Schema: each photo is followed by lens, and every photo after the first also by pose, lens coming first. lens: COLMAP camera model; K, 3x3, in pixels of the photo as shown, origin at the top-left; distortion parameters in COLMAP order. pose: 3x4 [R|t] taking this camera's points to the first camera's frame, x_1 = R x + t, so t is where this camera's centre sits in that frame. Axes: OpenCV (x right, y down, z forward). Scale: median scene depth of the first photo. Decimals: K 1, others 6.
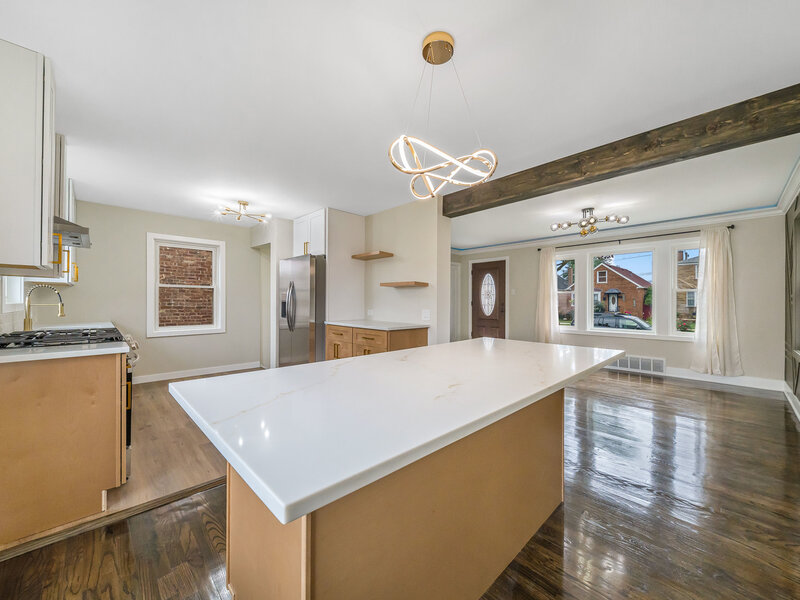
lens RADIAL K [[317.2, 0, 403.4], [0, 317.2, 301.5], [0, 0, 1]] dist [0.012377, -0.007063]
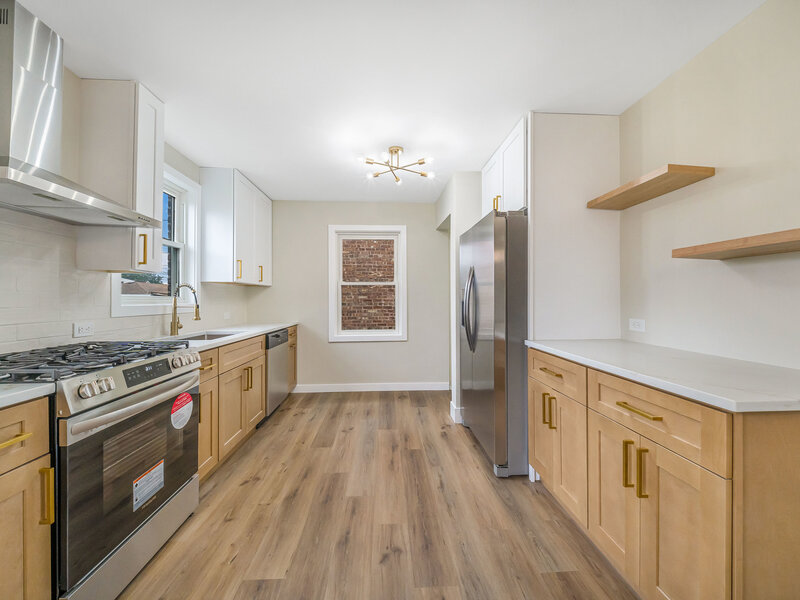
lens RADIAL K [[320.0, 0, 397.4], [0, 320.0, 298.0], [0, 0, 1]] dist [0.000769, -0.011881]
pose [[0.747884, -0.011202, -0.663735, -0.055656], [0.006551, 0.999933, -0.009495, -0.000328], [0.663797, 0.002753, 0.747907, 0.424020]]
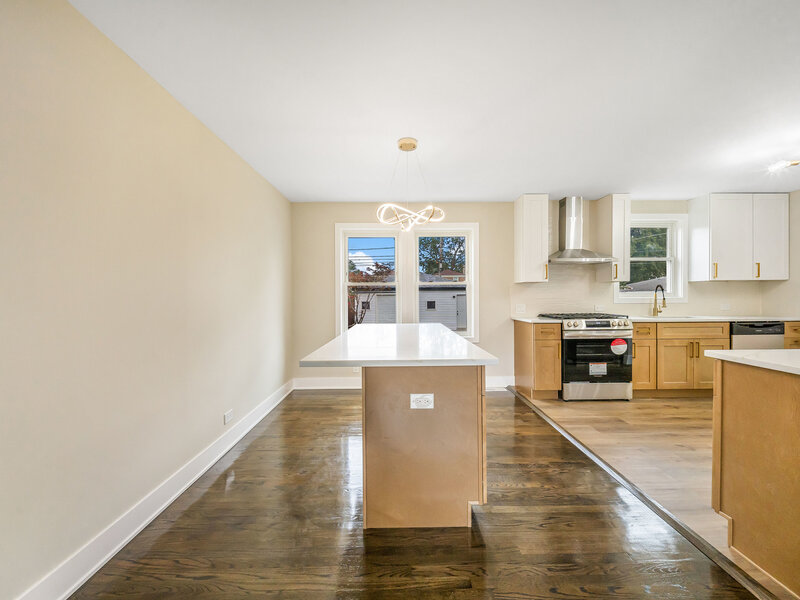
lens RADIAL K [[320.6, 0, 401.8], [0, 320.6, 295.8], [0, 0, 1]] dist [0.002057, -0.006612]
pose [[-0.696362, 0.002585, -0.717686, 0.434914], [0.005713, 0.999982, -0.001942, -0.004005], [0.717668, -0.005452, -0.696364, 0.686360]]
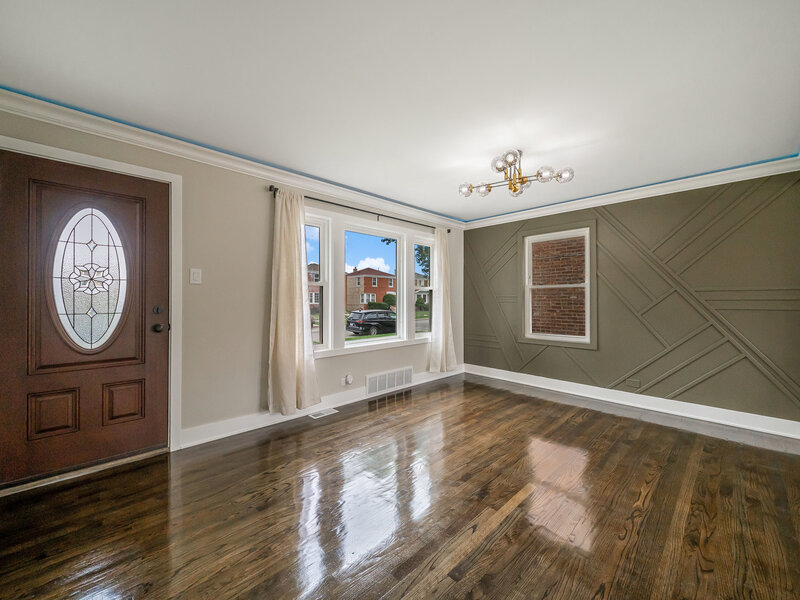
lens RADIAL K [[320.6, 0, 401.8], [0, 320.6, 295.8], [0, 0, 1]] dist [0.002057, -0.006612]
pose [[-0.004068, 0.006977, 0.999967, -0.054573], [-0.003393, 0.999970, -0.006991, -0.005418], [-0.999986, -0.003421, -0.004044, 1.106129]]
